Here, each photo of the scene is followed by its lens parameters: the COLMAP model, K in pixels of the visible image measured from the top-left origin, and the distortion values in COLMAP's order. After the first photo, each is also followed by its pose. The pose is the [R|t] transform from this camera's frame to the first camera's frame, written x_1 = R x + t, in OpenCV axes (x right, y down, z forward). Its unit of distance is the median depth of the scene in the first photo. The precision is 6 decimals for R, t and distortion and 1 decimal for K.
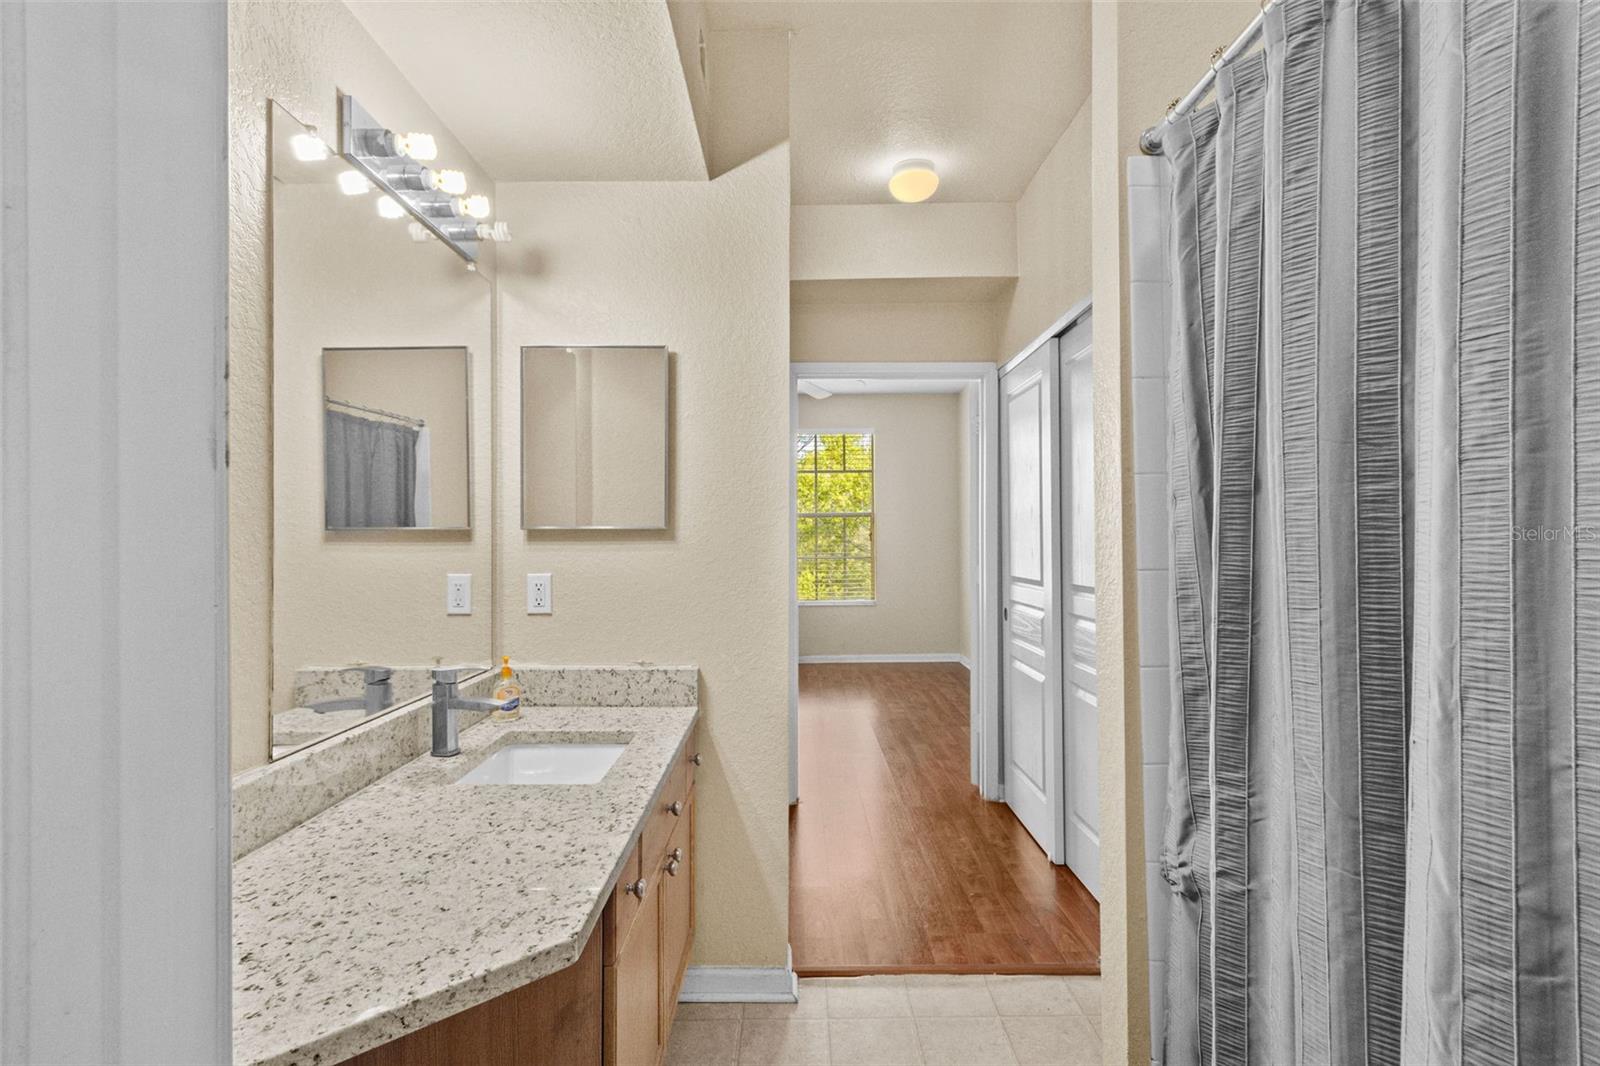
lens RADIAL K [[783.8, 0, 800.0], [0, 783.8, 533.0], [0, 0, 1]] dist [-0.000894, -0.000036]
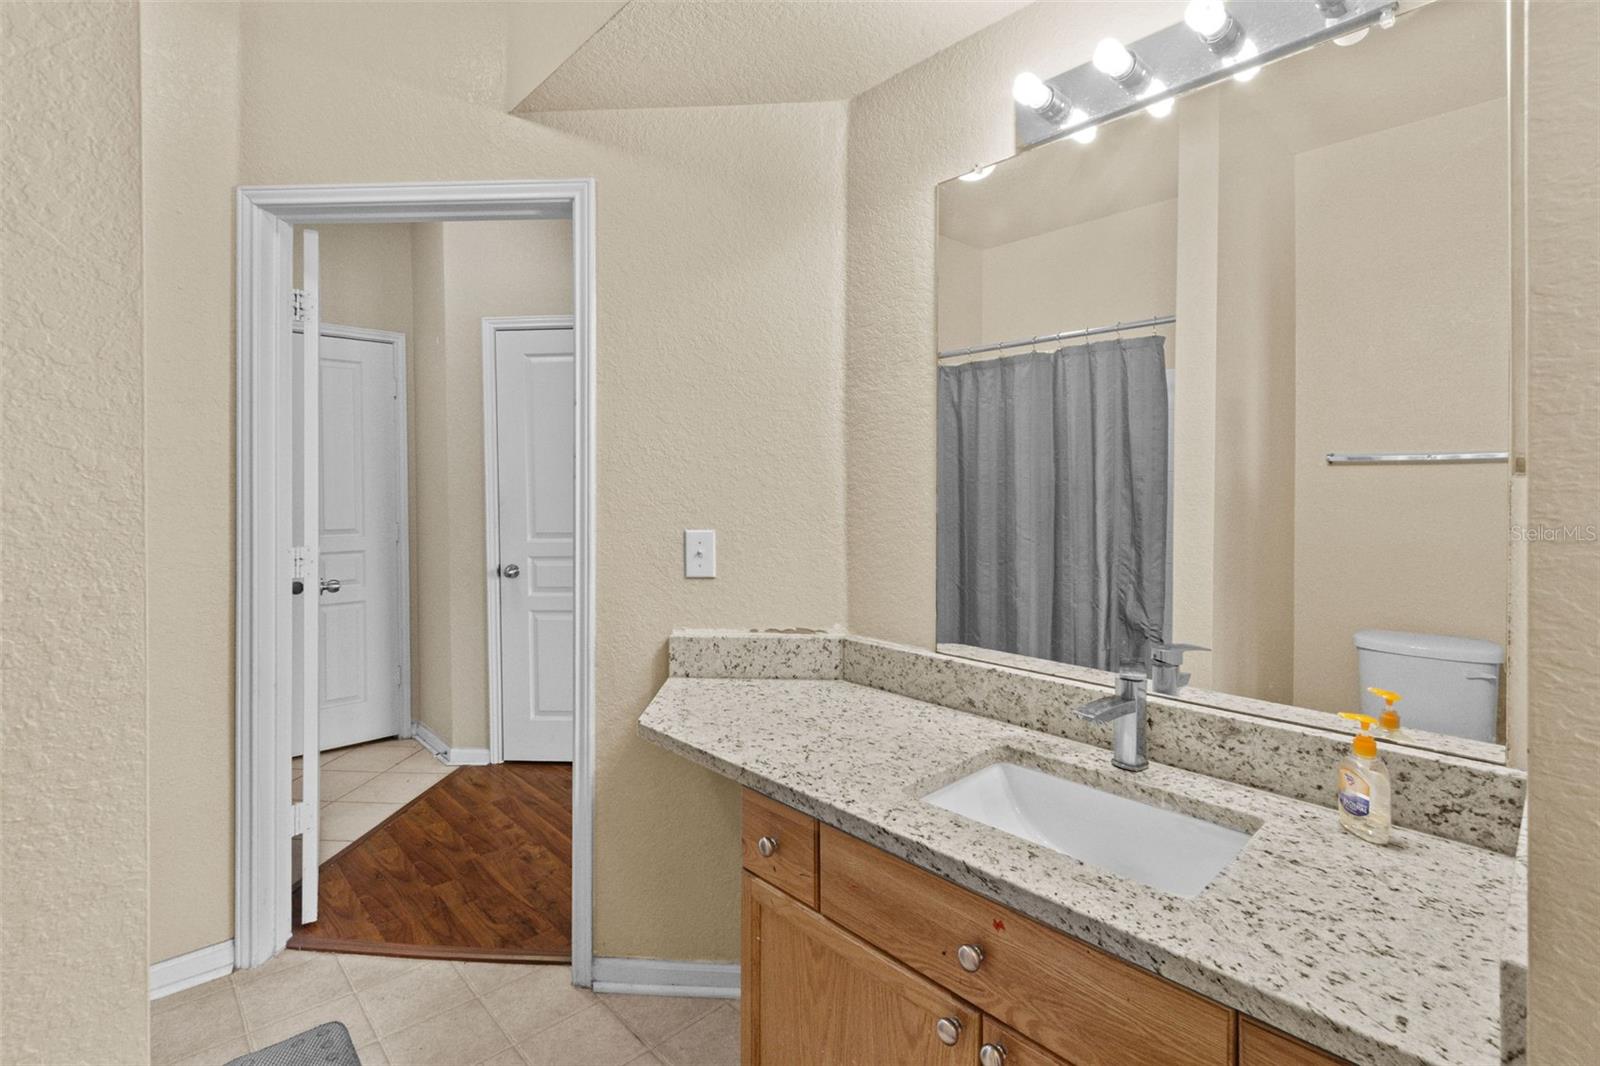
lens RADIAL K [[745.7, 0, 794.2], [0, 745.7, 501.8], [0, 0, 1]] dist [0.000991, -0.000487]
pose [[-0.727610, 0.007352, -0.685952, 0.406179], [0.003477, 0.999969, 0.007031, 0.008517], [0.685982, 0.002731, -0.727613, 1.673996]]
